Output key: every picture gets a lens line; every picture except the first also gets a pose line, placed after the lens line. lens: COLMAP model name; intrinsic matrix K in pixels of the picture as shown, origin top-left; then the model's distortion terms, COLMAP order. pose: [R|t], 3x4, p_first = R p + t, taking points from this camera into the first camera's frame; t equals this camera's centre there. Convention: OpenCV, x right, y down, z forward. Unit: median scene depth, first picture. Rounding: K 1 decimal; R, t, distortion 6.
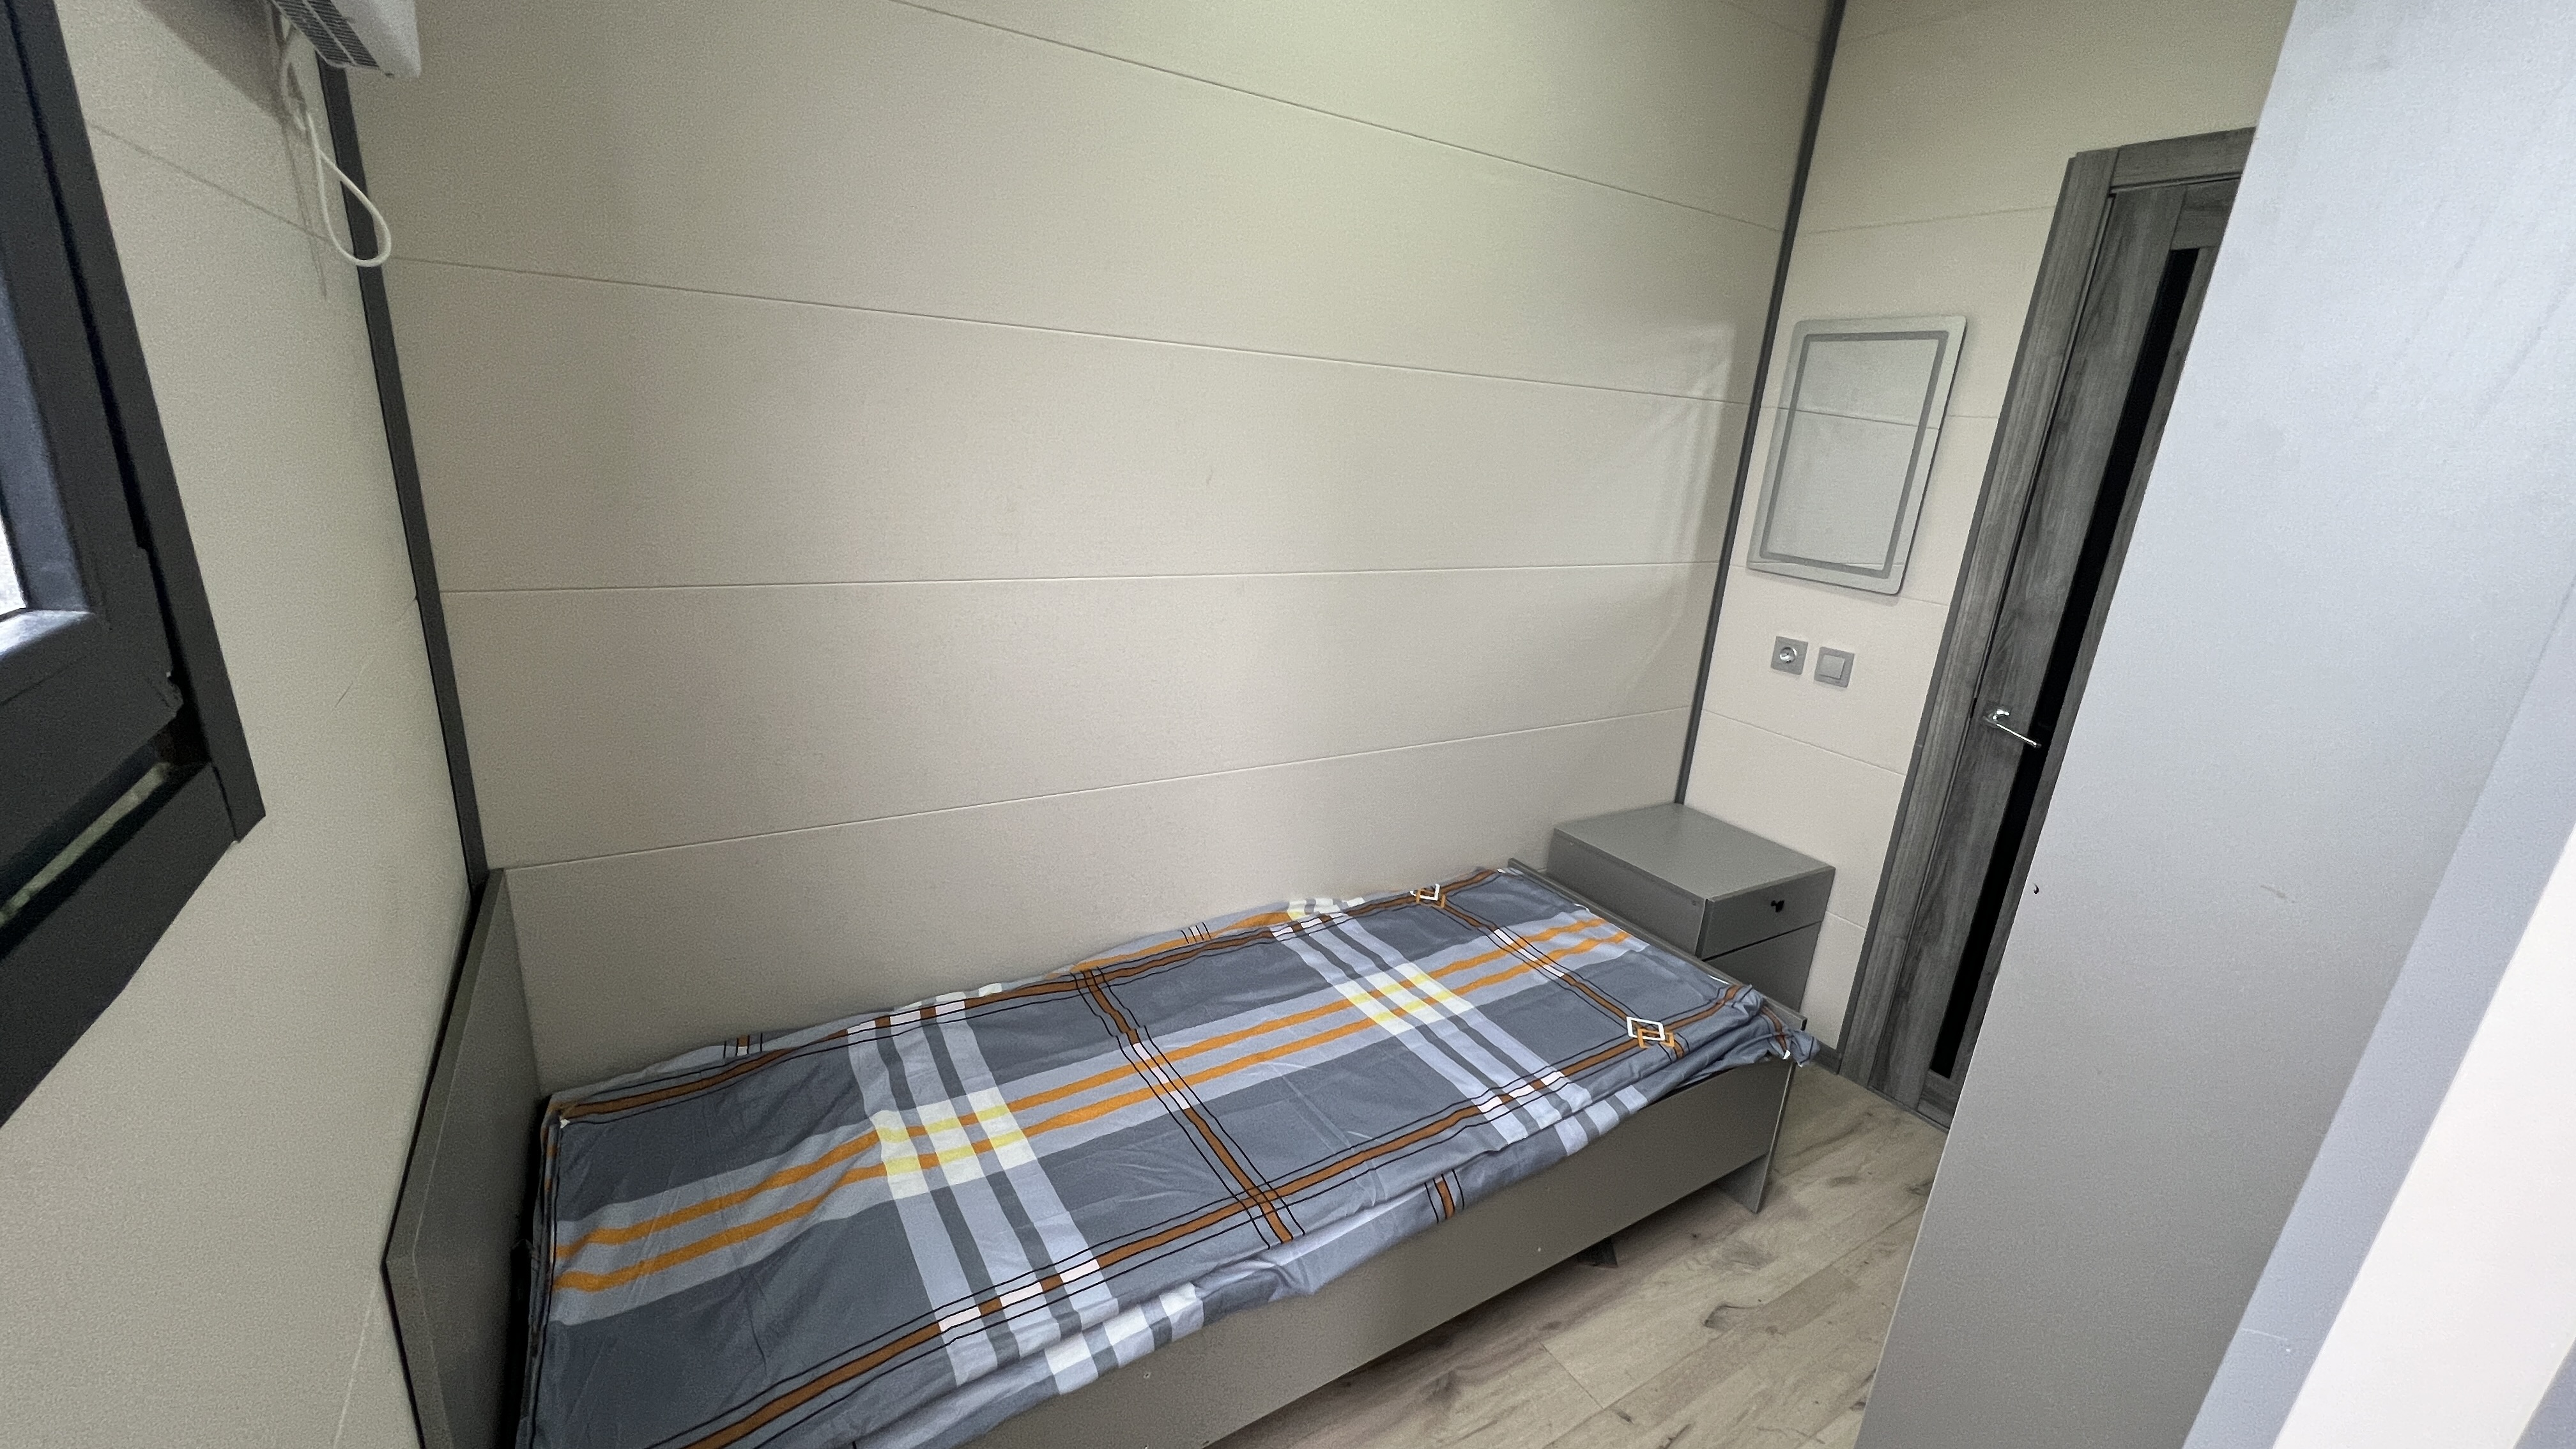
lens RADIAL K [[1024.6, 0, 1288.0], [0, 1024.6, 724.5], [0, 0, 1]] dist [0.000182, 0.000020]
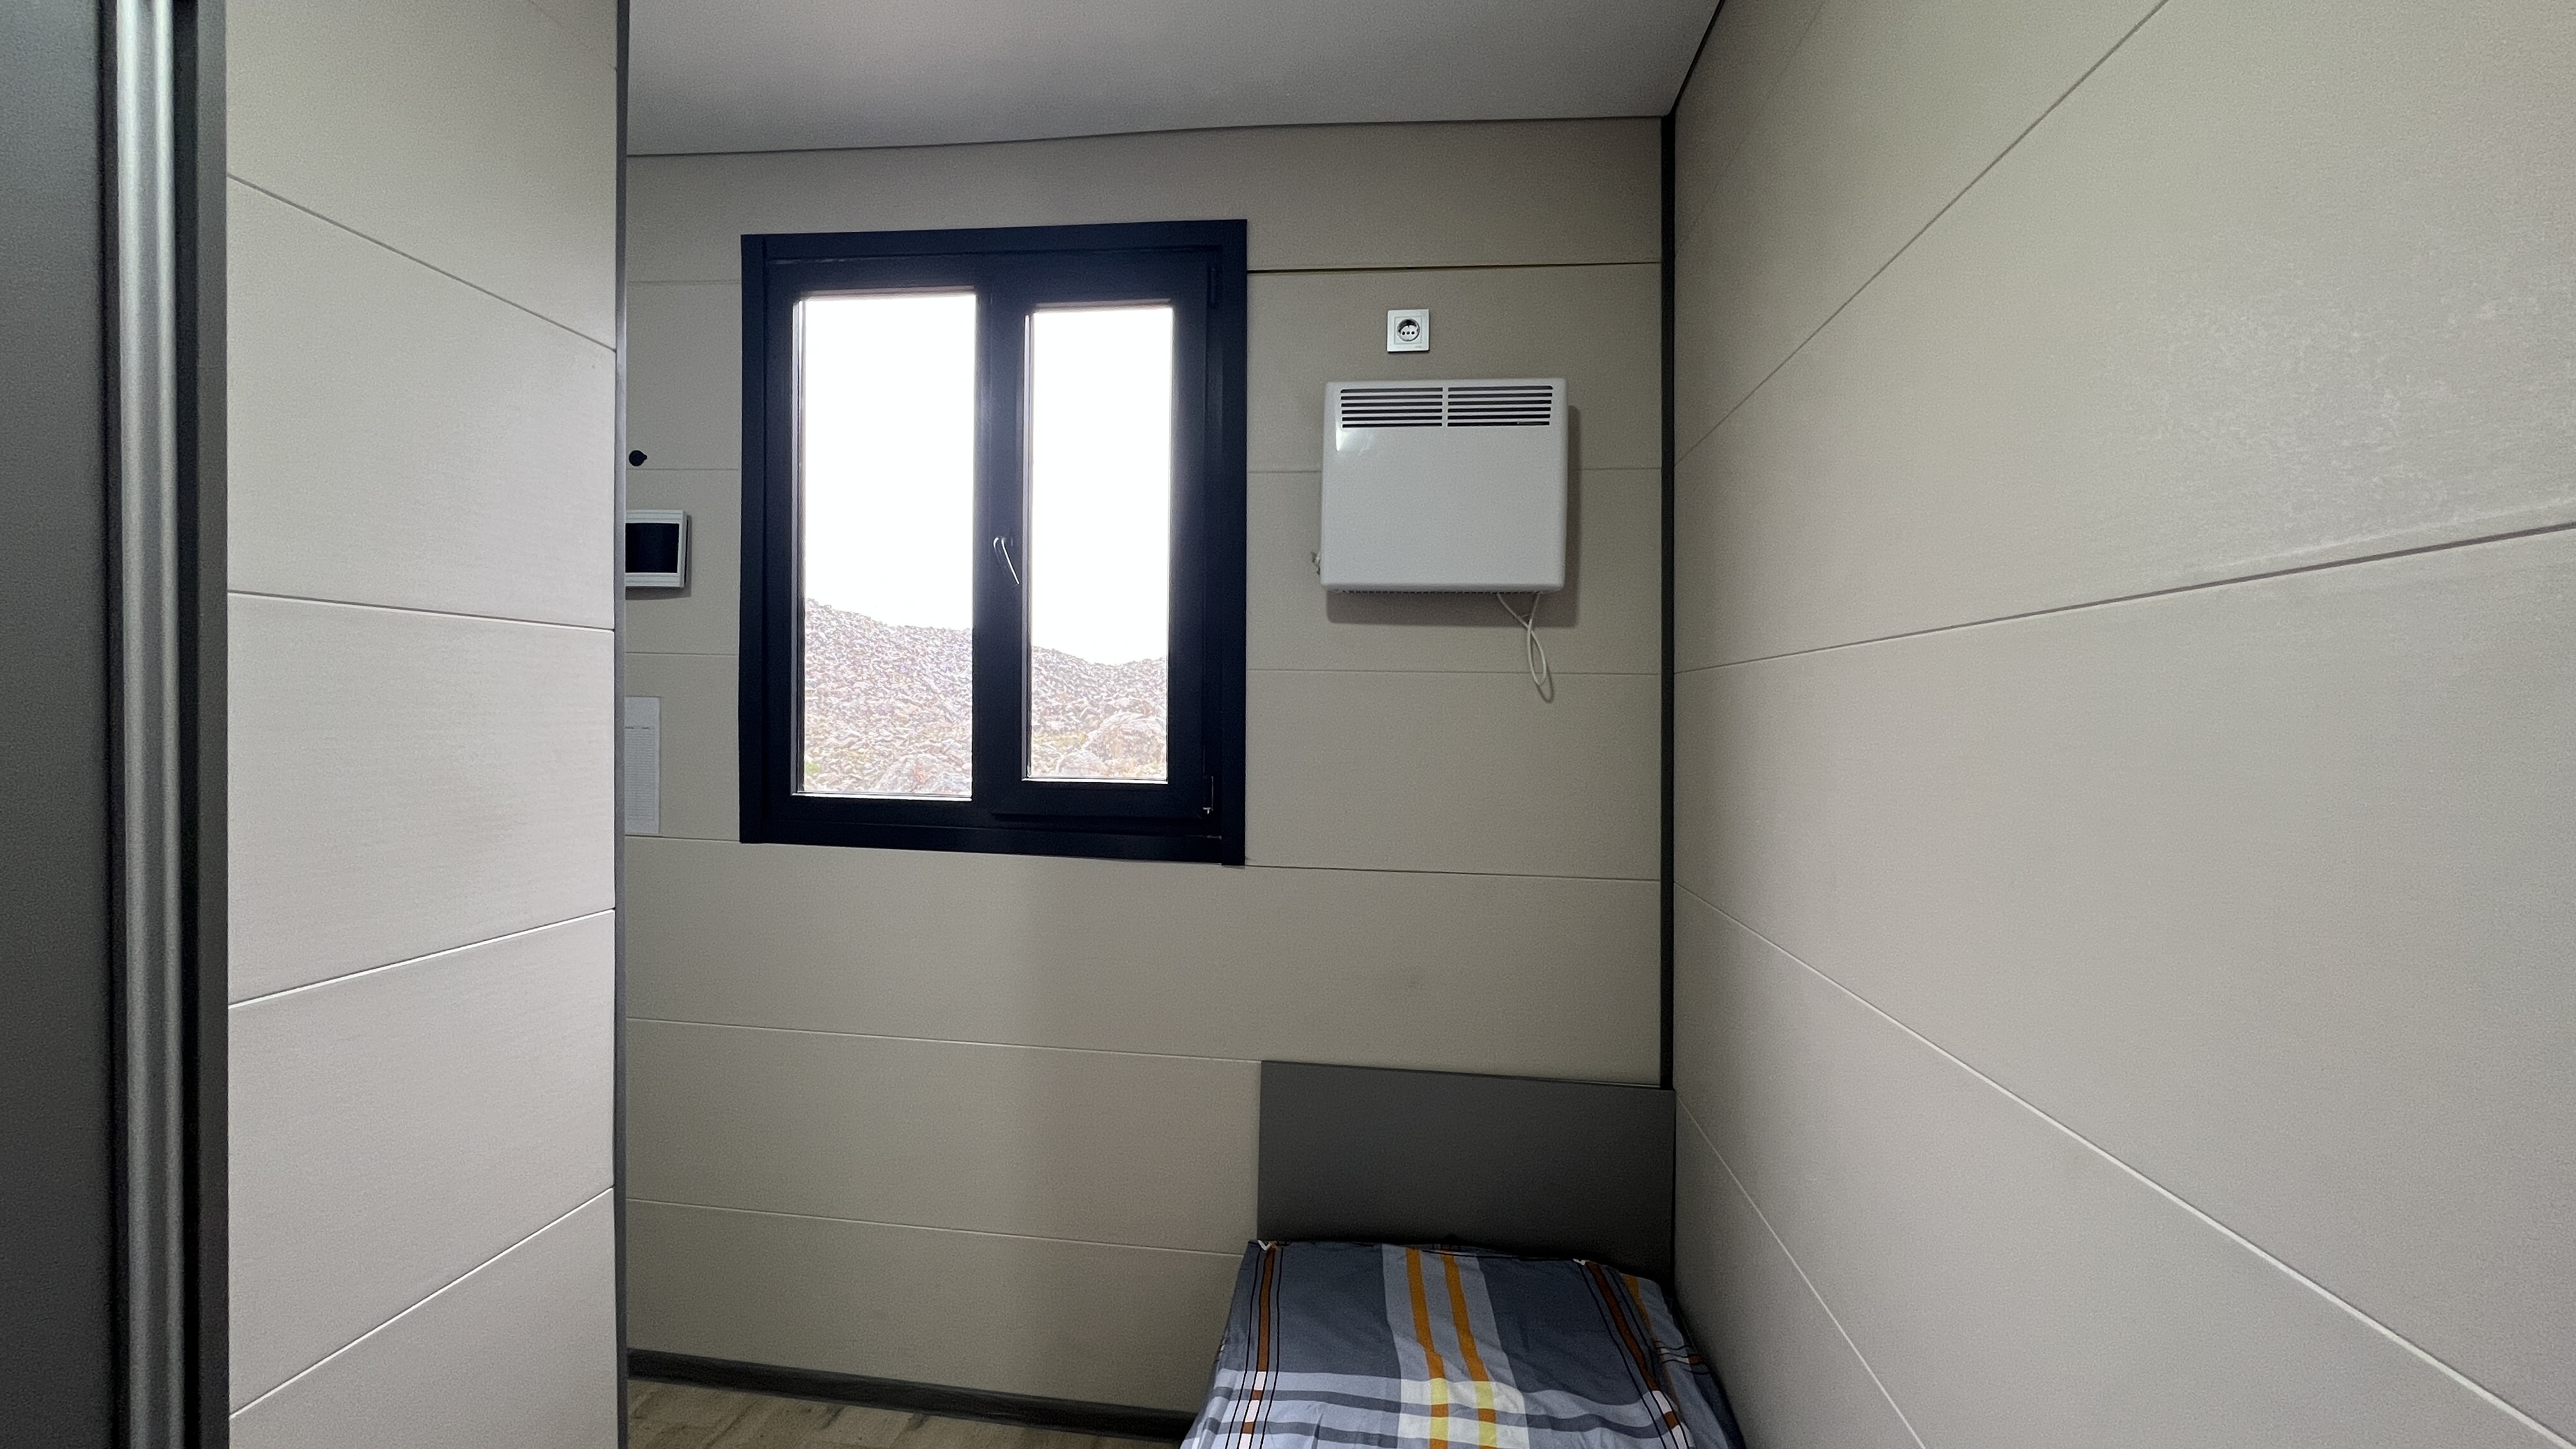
lens RADIAL K [[1024.6, 0, 1288.0], [0, 1024.6, 724.5], [0, 0, 1]] dist [0.000182, 0.000020]
pose [[-0.628788, -0.066034, -0.774768, 0.694699], [-0.278501, 0.949411, 0.145108, -0.407958], [0.725991, 0.307016, -0.615369, 1.459100]]
